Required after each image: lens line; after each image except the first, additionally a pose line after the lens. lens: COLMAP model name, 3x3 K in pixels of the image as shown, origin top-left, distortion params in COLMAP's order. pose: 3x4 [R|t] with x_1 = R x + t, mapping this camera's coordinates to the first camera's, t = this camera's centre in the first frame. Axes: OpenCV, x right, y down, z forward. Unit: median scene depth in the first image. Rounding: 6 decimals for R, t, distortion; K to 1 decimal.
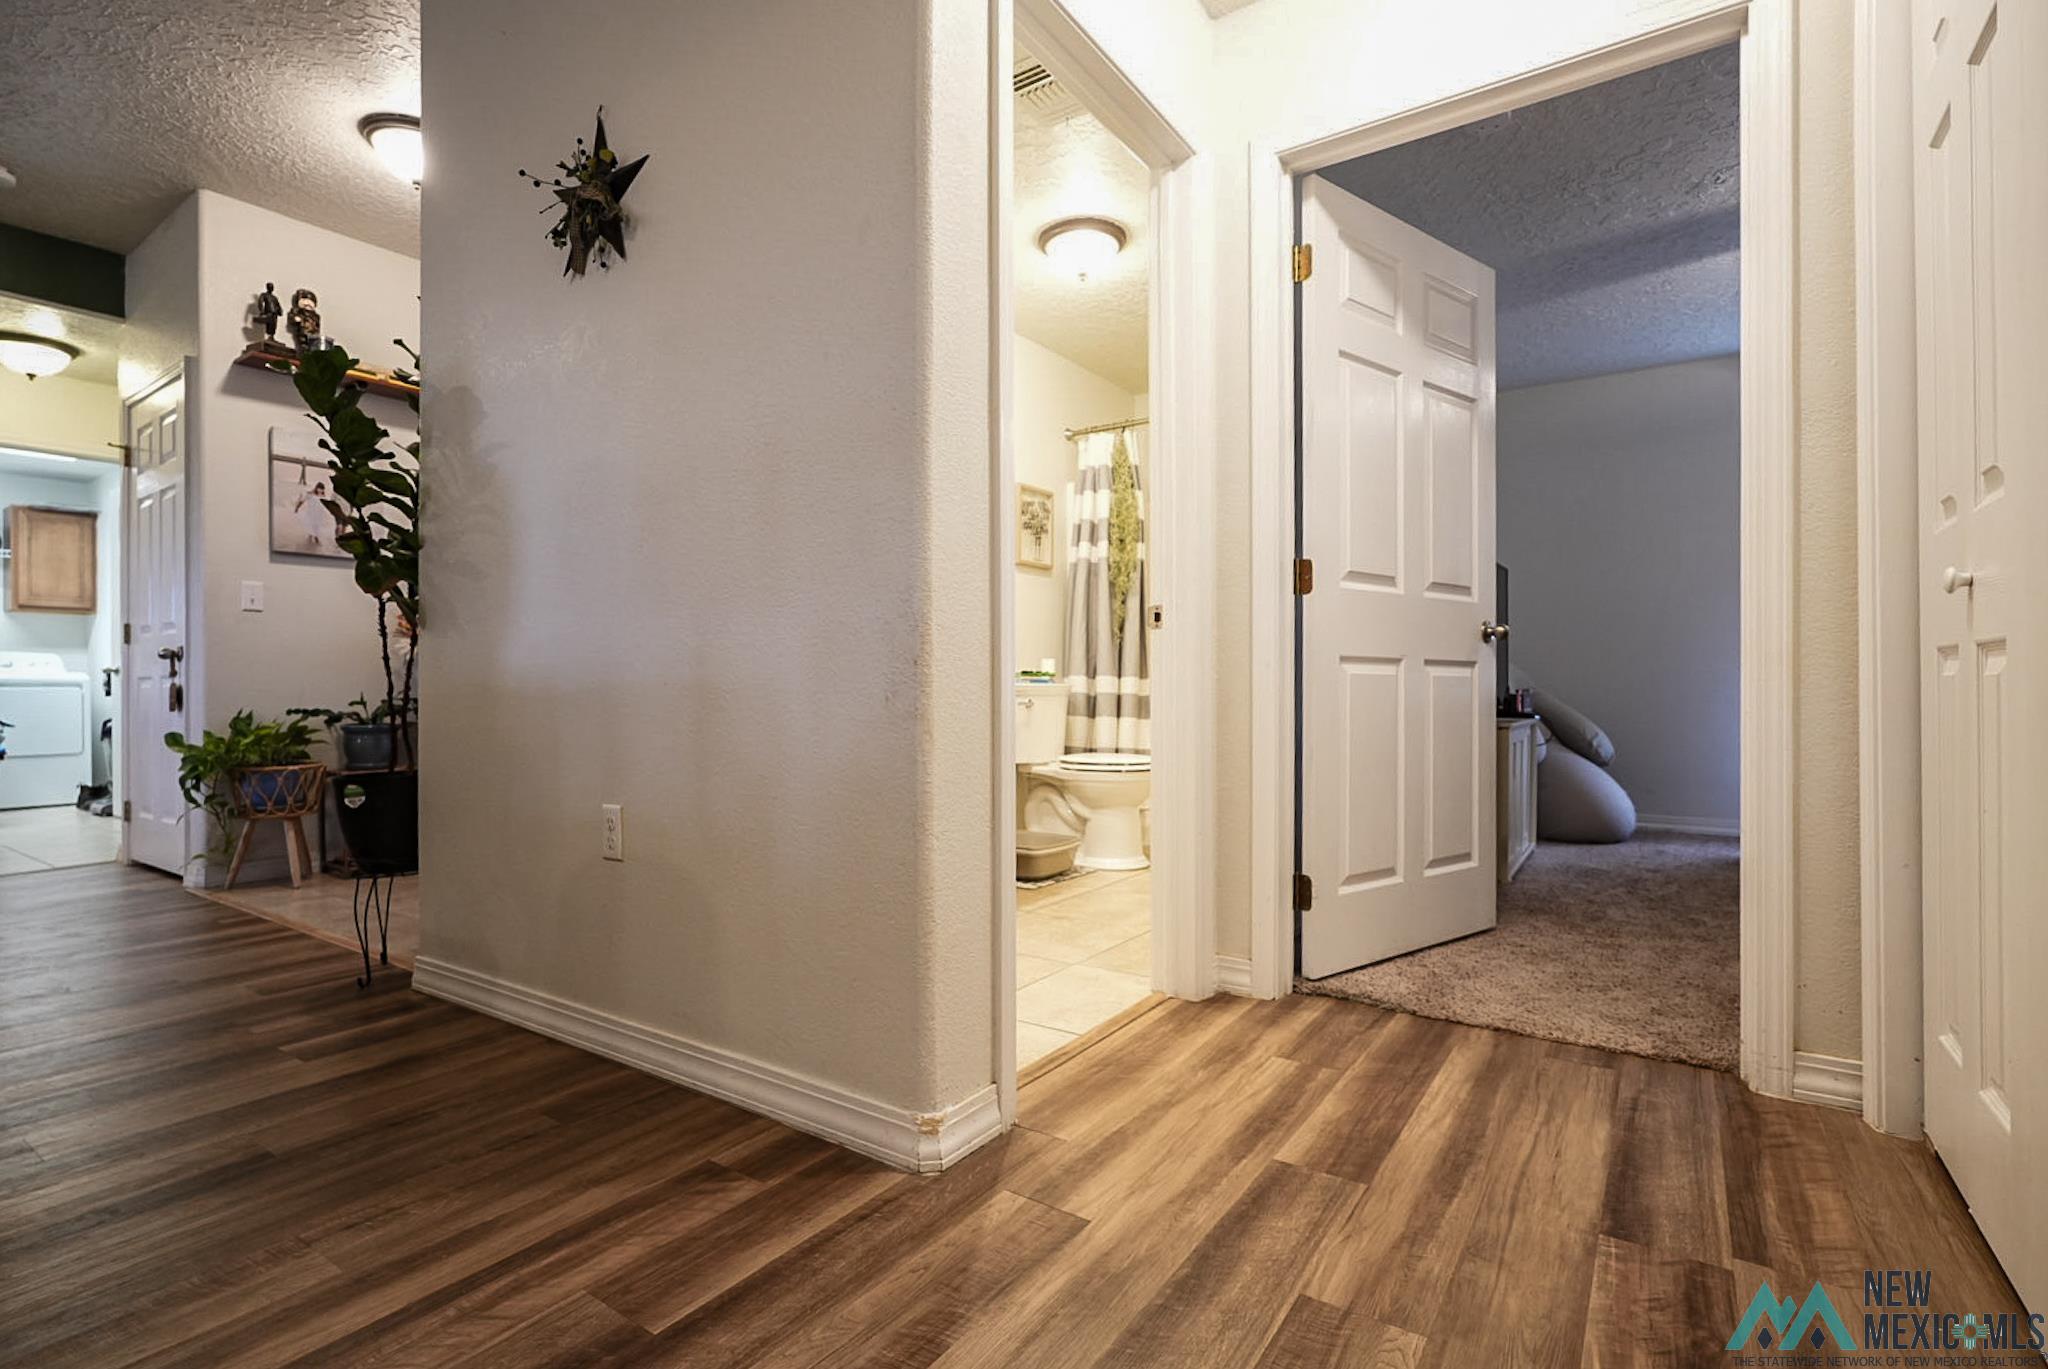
lens RADIAL K [[946.6, 0, 1024.0], [0, 946.6, 684.5], [0, 0, 1]] dist [-0.007066, -0.000104]
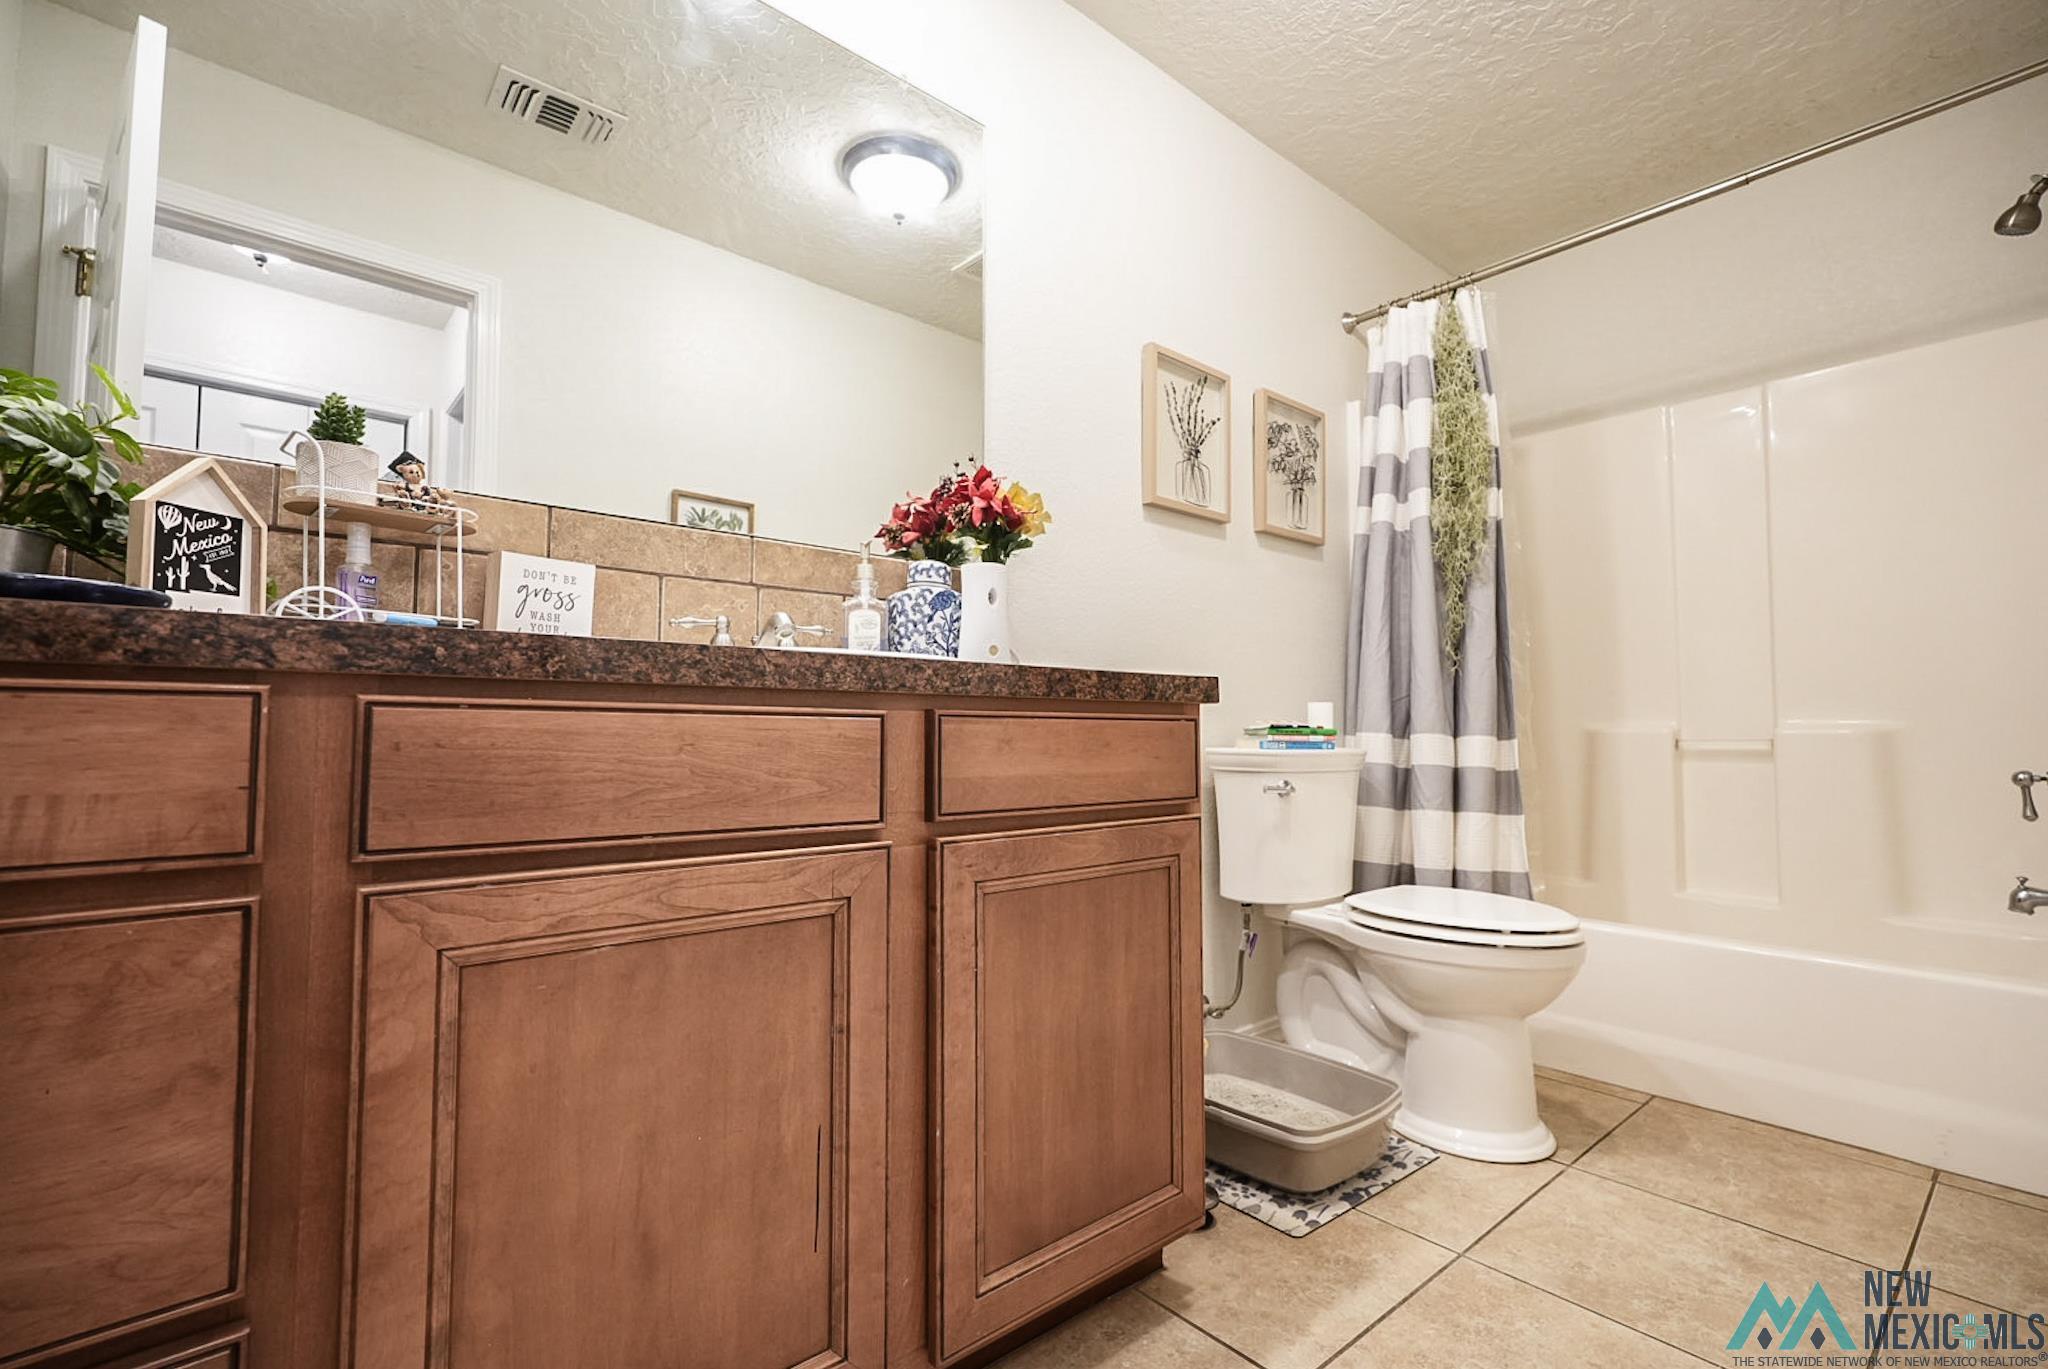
lens RADIAL K [[946.6, 0, 1024.0], [0, 946.6, 684.5], [0, 0, 1]] dist [-0.007066, -0.000104]
pose [[0.967530, -0.005875, -0.252688, -0.001494], [-0.006320, 0.998855, -0.047423, -0.009942], [0.252677, 0.047481, 0.966385, 0.415139]]
